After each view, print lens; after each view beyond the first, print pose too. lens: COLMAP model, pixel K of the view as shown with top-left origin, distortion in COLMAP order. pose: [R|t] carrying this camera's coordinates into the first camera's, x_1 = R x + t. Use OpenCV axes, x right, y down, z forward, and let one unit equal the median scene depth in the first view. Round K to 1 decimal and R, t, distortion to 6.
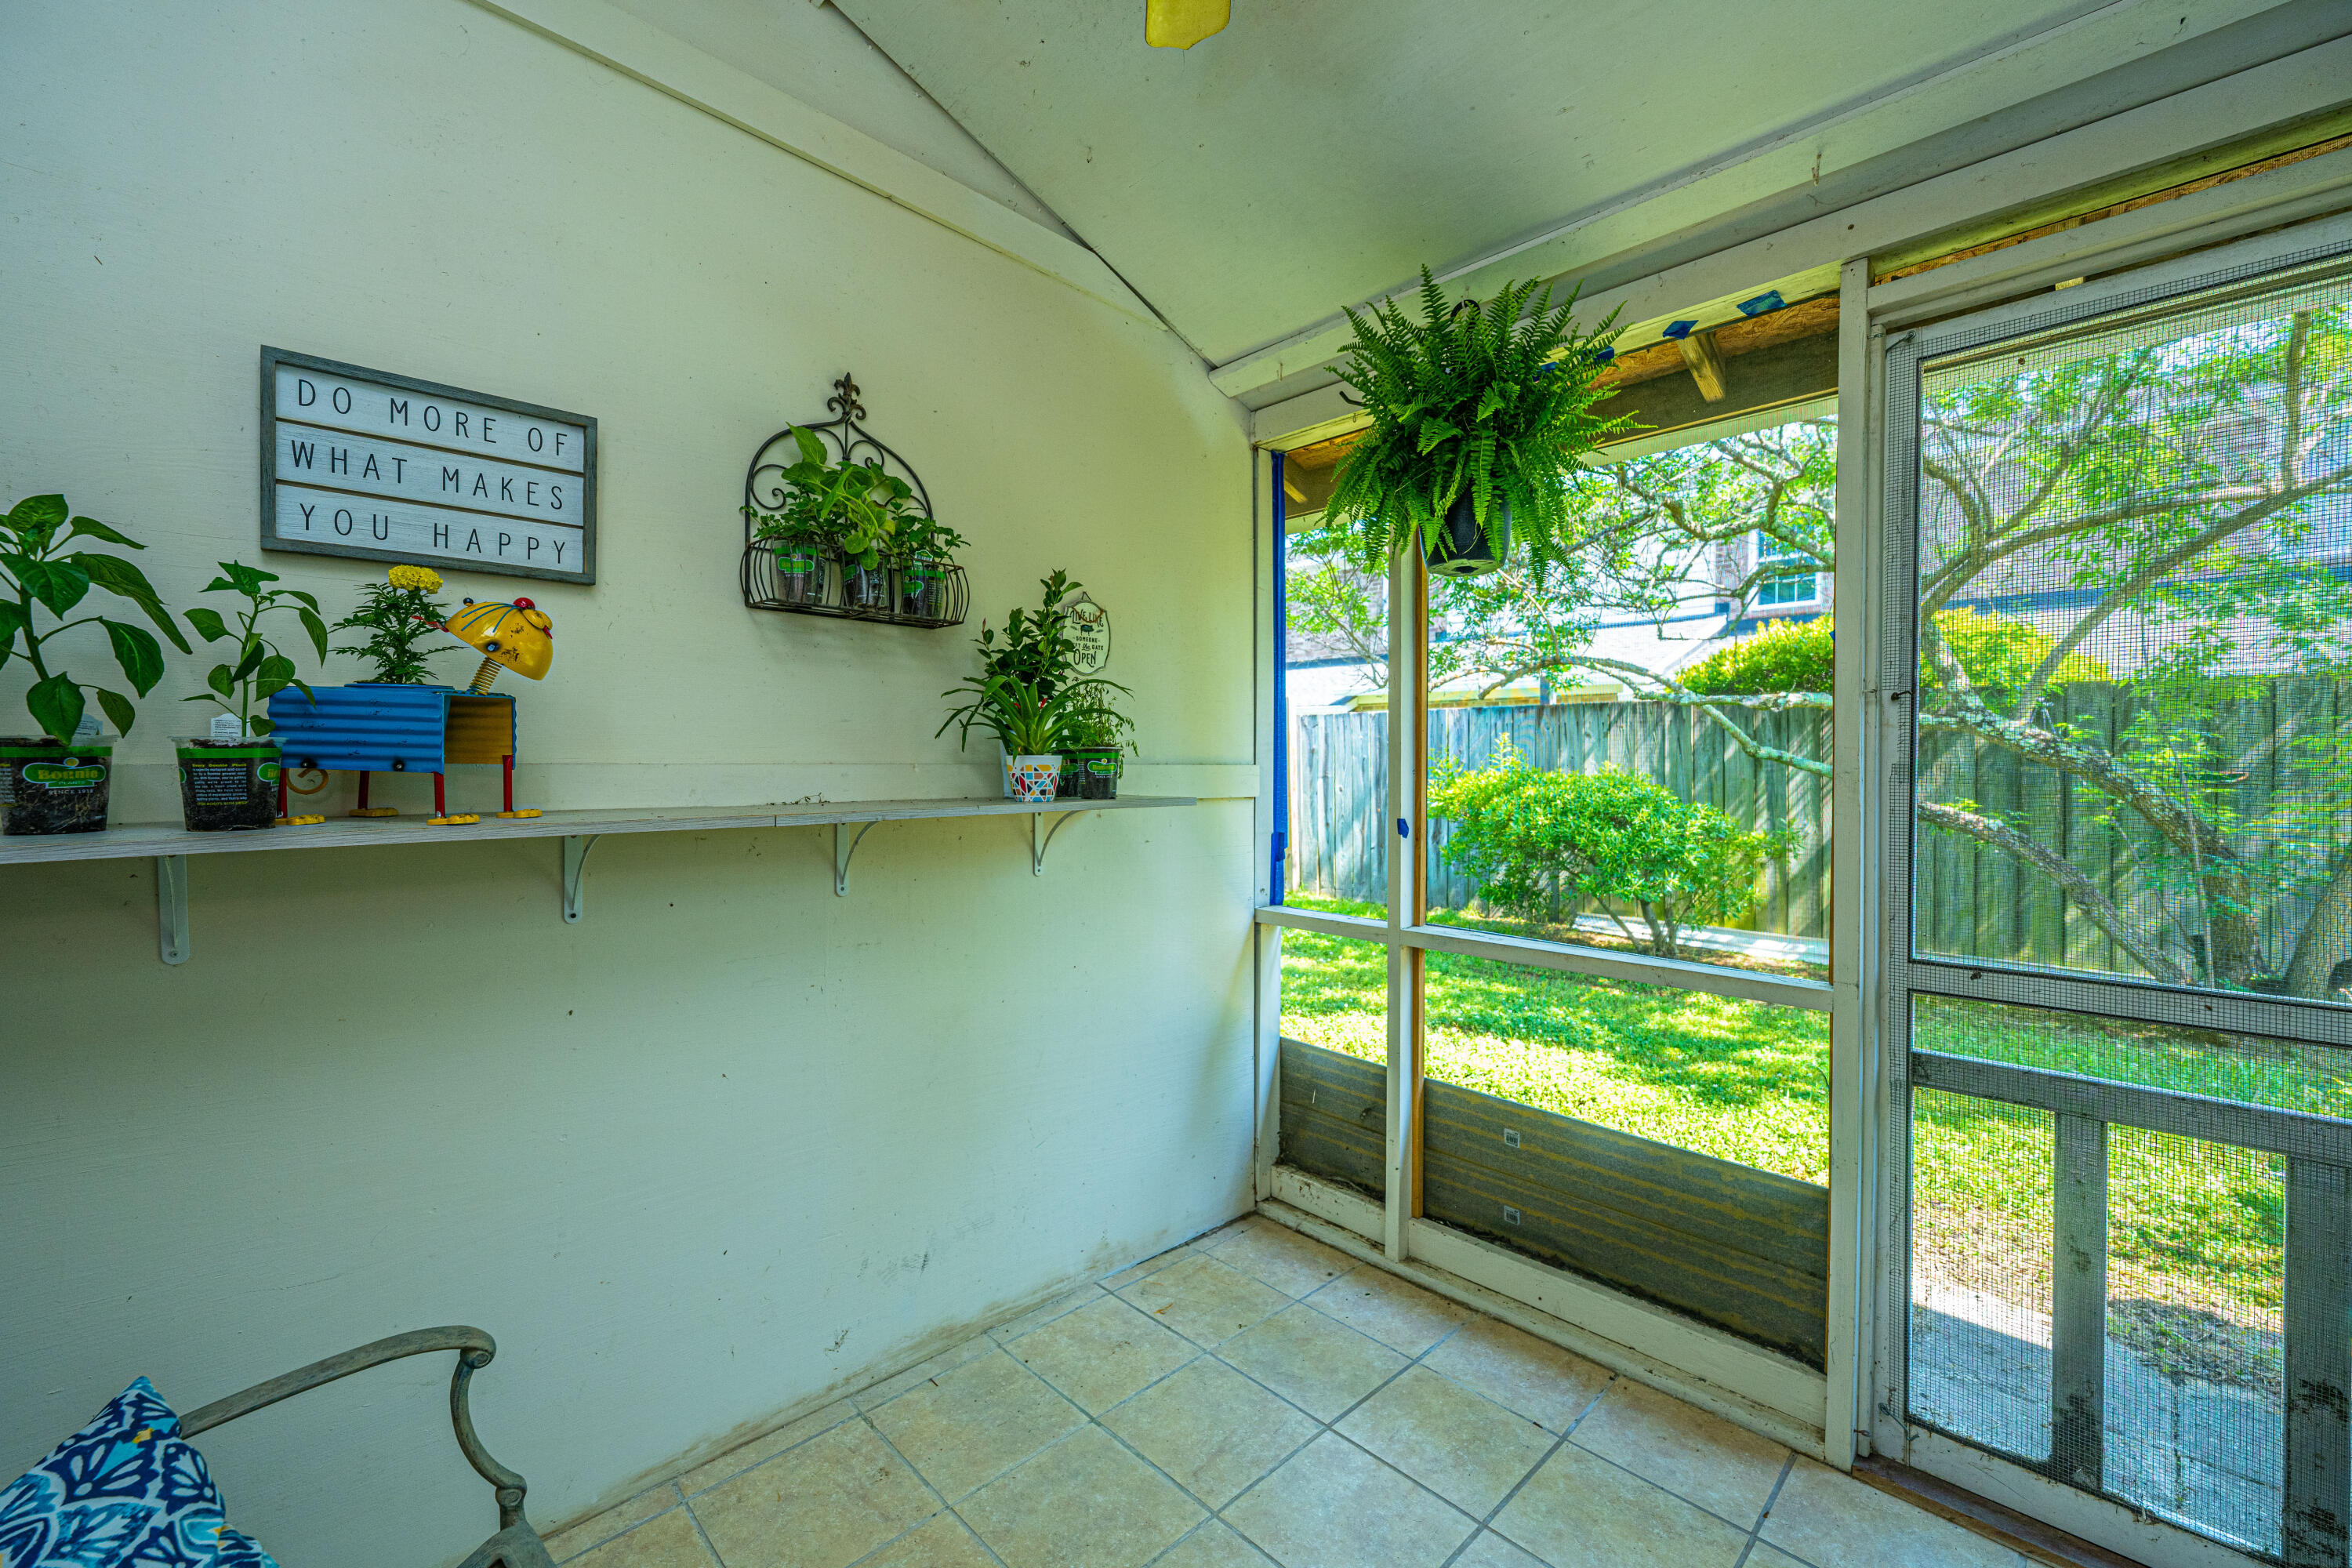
lens RADIAL K [[939.8, 0, 1218.1], [0, 939.8, 762.5], [0, 0, 1]] dist [-0.000454, -0.000136]
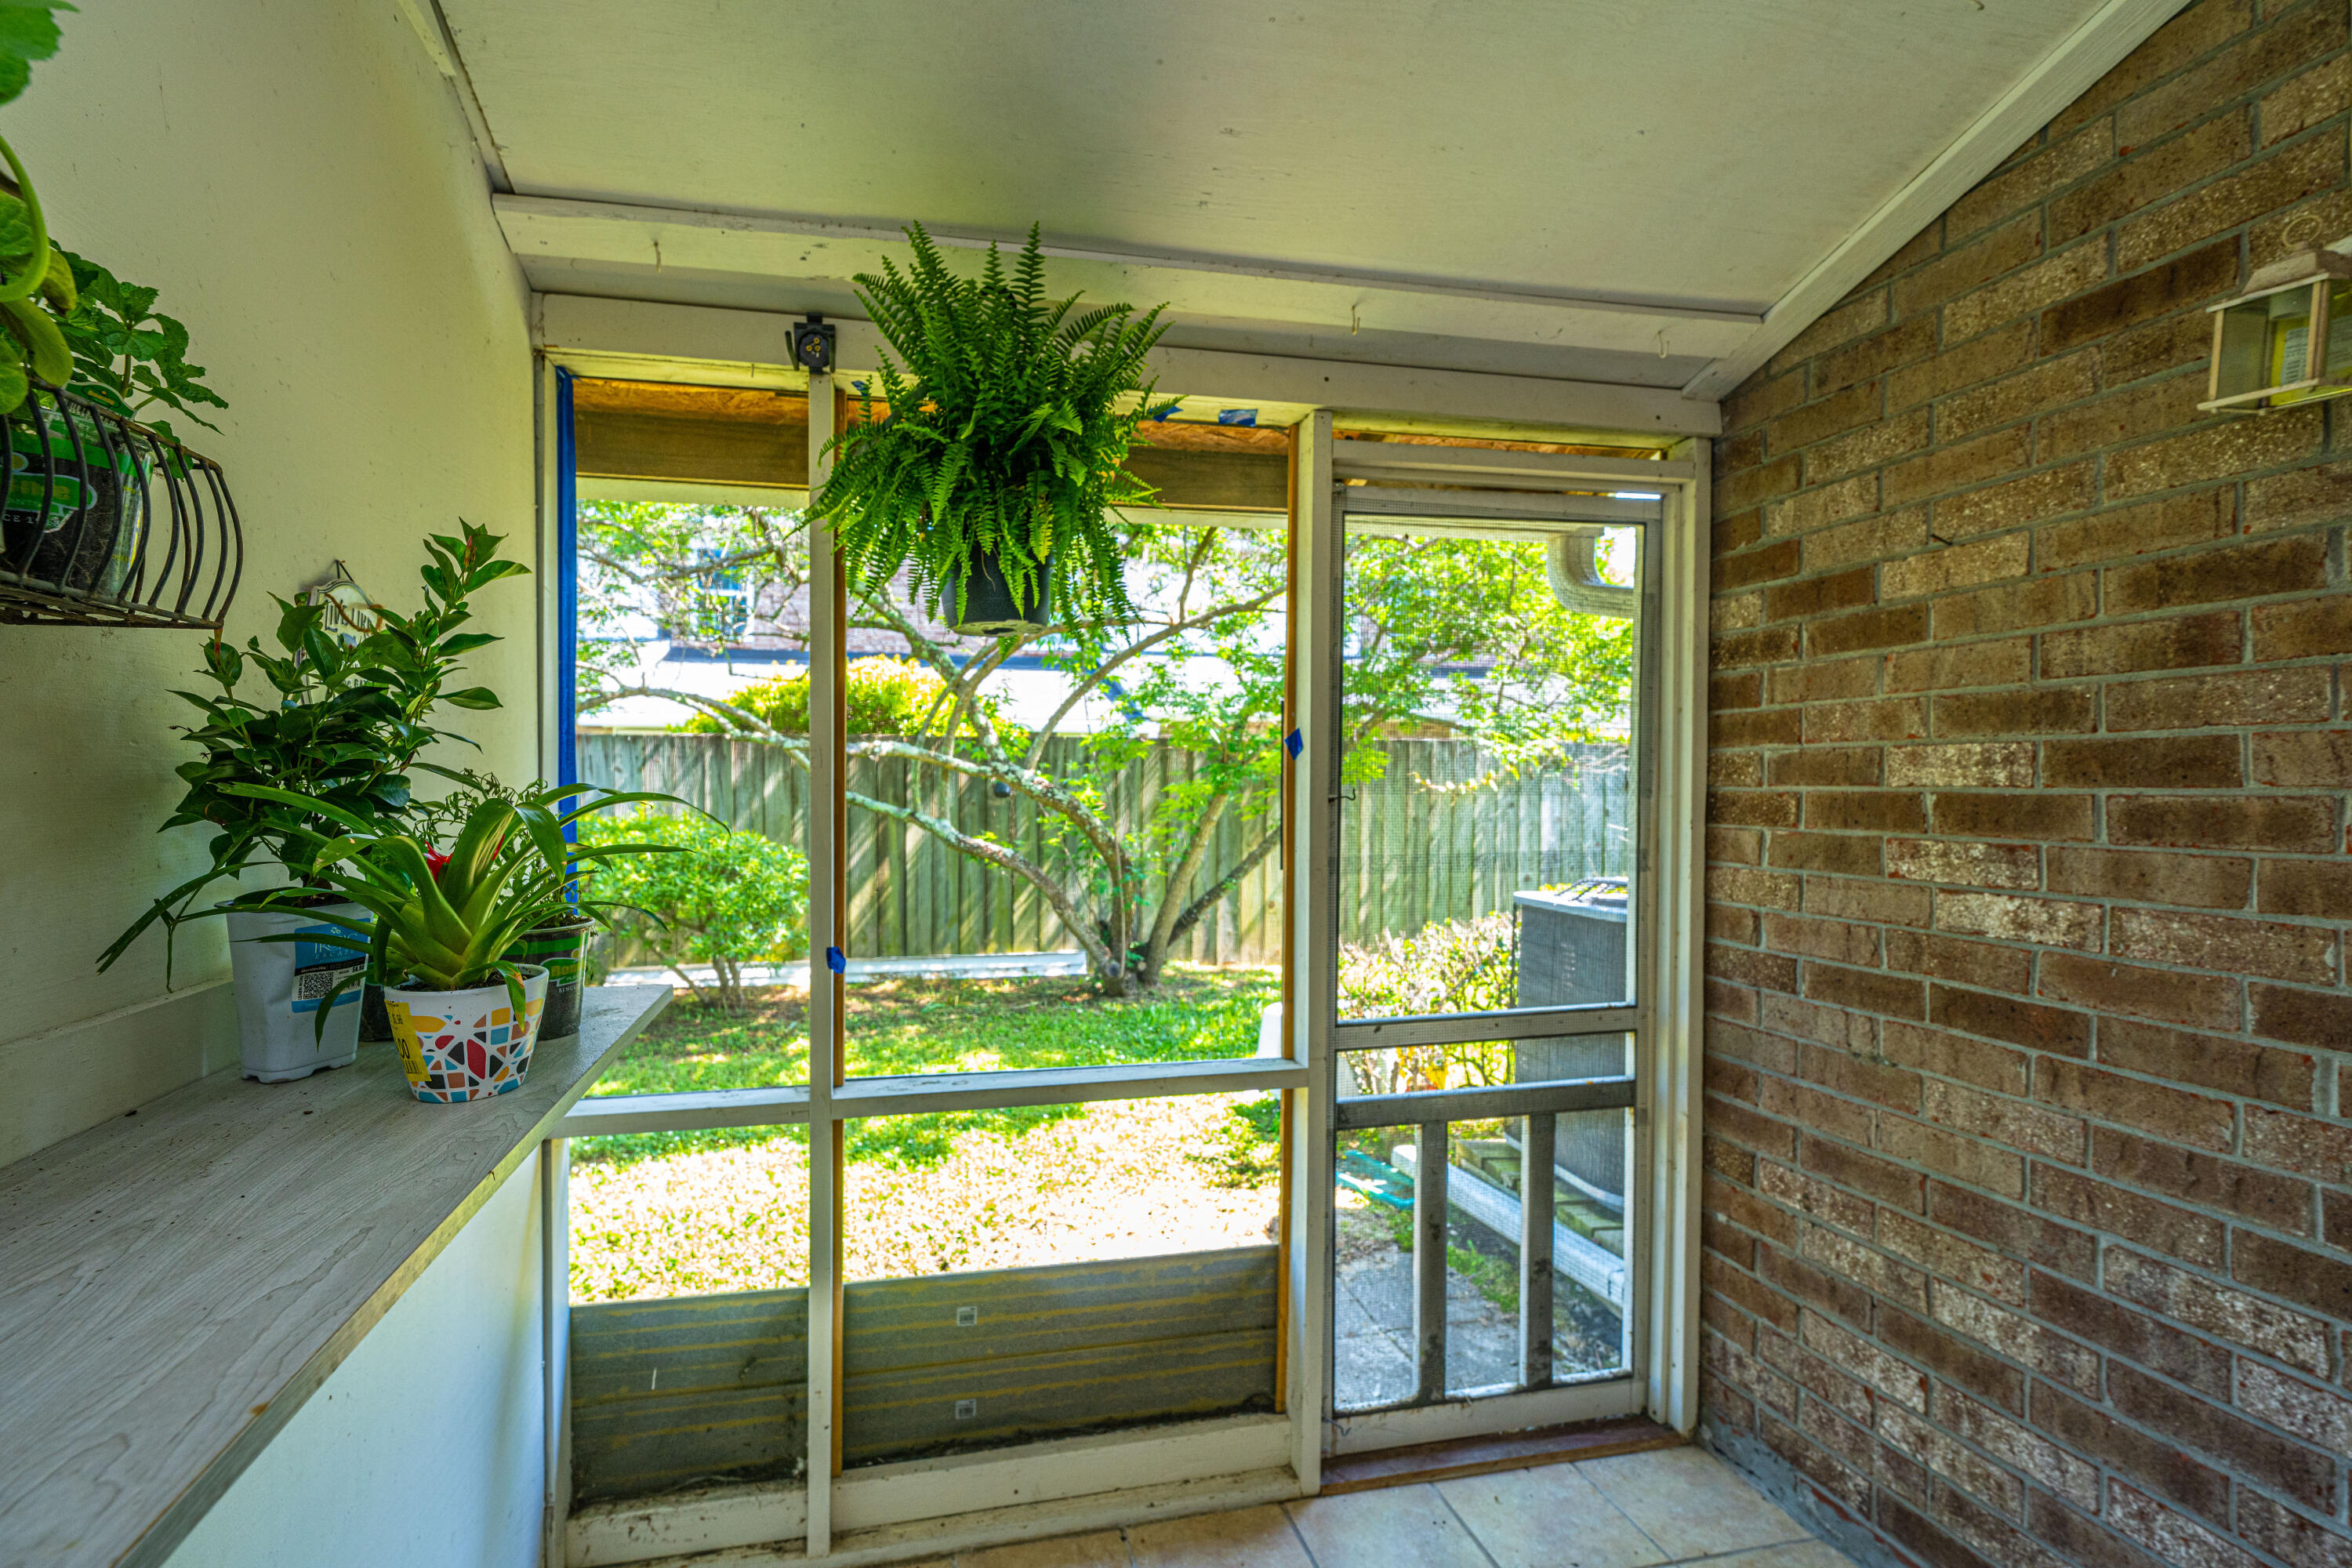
lens RADIAL K [[939.8, 0, 1059.7], [0, 939.8, 783.0], [0, 0, 1]] dist [-0.000454, -0.000136]
pose [[0.580641, -0.009390, 0.814106, -0.318185], [0.003892, 0.999954, 0.008758, -0.078886], [-0.814151, -0.001917, 0.580651, 0.466603]]
